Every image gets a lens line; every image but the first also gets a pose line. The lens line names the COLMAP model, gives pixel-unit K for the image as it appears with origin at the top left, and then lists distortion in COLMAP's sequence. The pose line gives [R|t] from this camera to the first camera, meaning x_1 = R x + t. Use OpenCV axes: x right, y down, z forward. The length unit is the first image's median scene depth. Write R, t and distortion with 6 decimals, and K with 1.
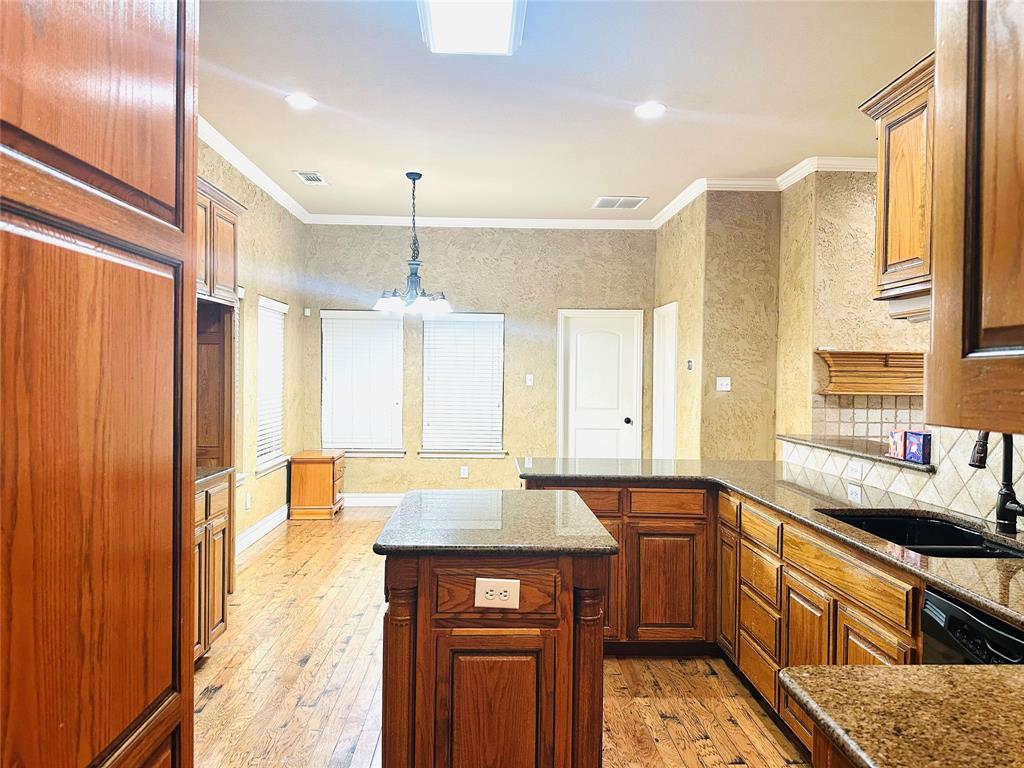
lens RADIAL K [[726.3, 0, 506.1], [0, 726.3, 377.9], [0, 0, 1]] dist [0.046388, -0.001922]
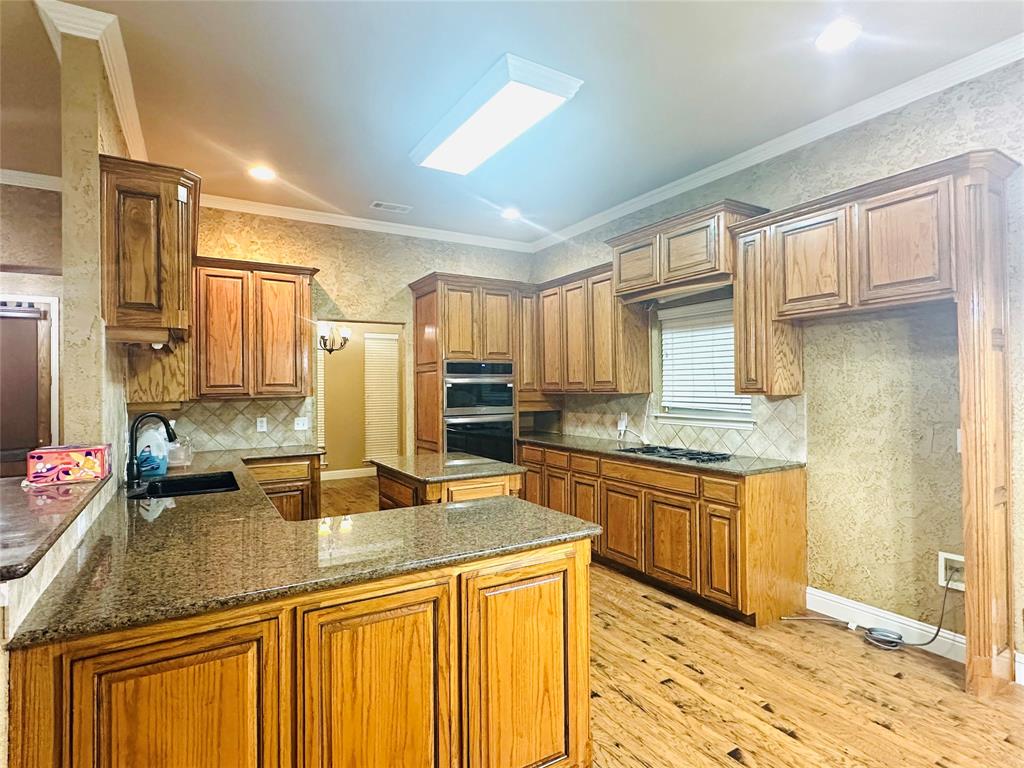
lens RADIAL K [[536.0, 0, 510.5], [0, 536.0, 381.1], [0, 0, 1]] dist [-0.002474, 0.001045]
pose [[-0.870897, -0.010469, -0.491354, 0.169222], [-0.006654, 0.999933, -0.009511, -0.001573], [0.491420, -0.005014, -0.870908, 0.760281]]
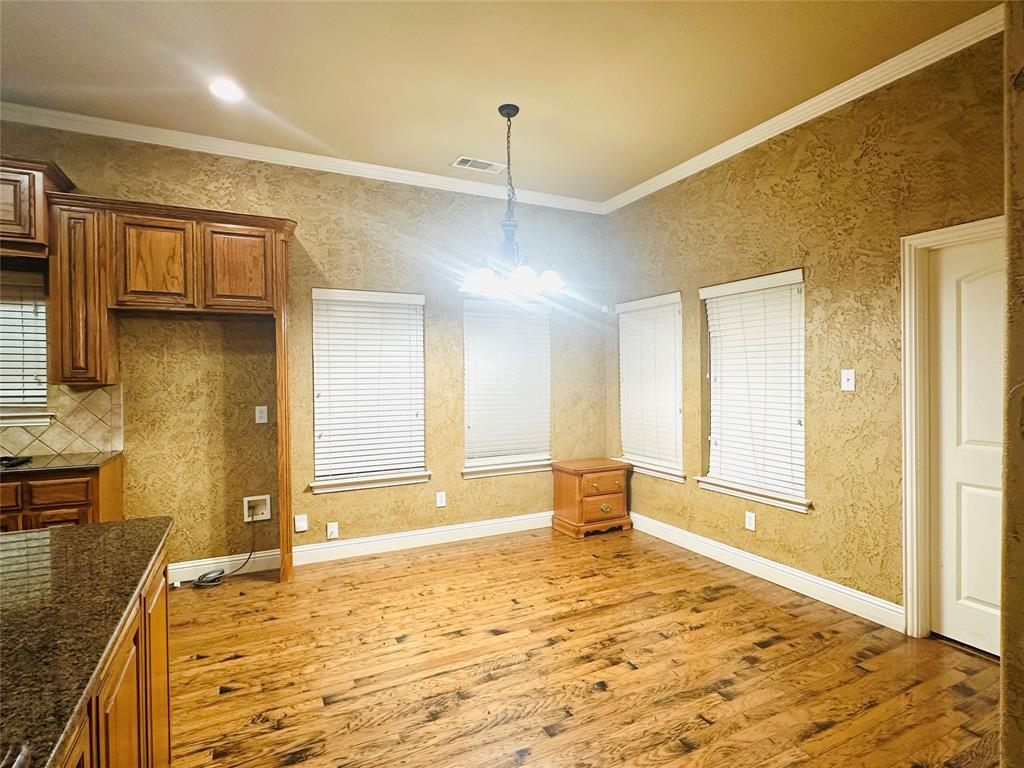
lens RADIAL K [[536.0, 0, 514.5], [0, 536.0, 382.3], [0, 0, 1]] dist [-0.002474, 0.001045]
pose [[0.423799, -0.005016, -0.905742, 0.291193], [0.003379, 0.999986, -0.003957, 0.005258], [0.905750, -0.001383, 0.423810, 0.601282]]
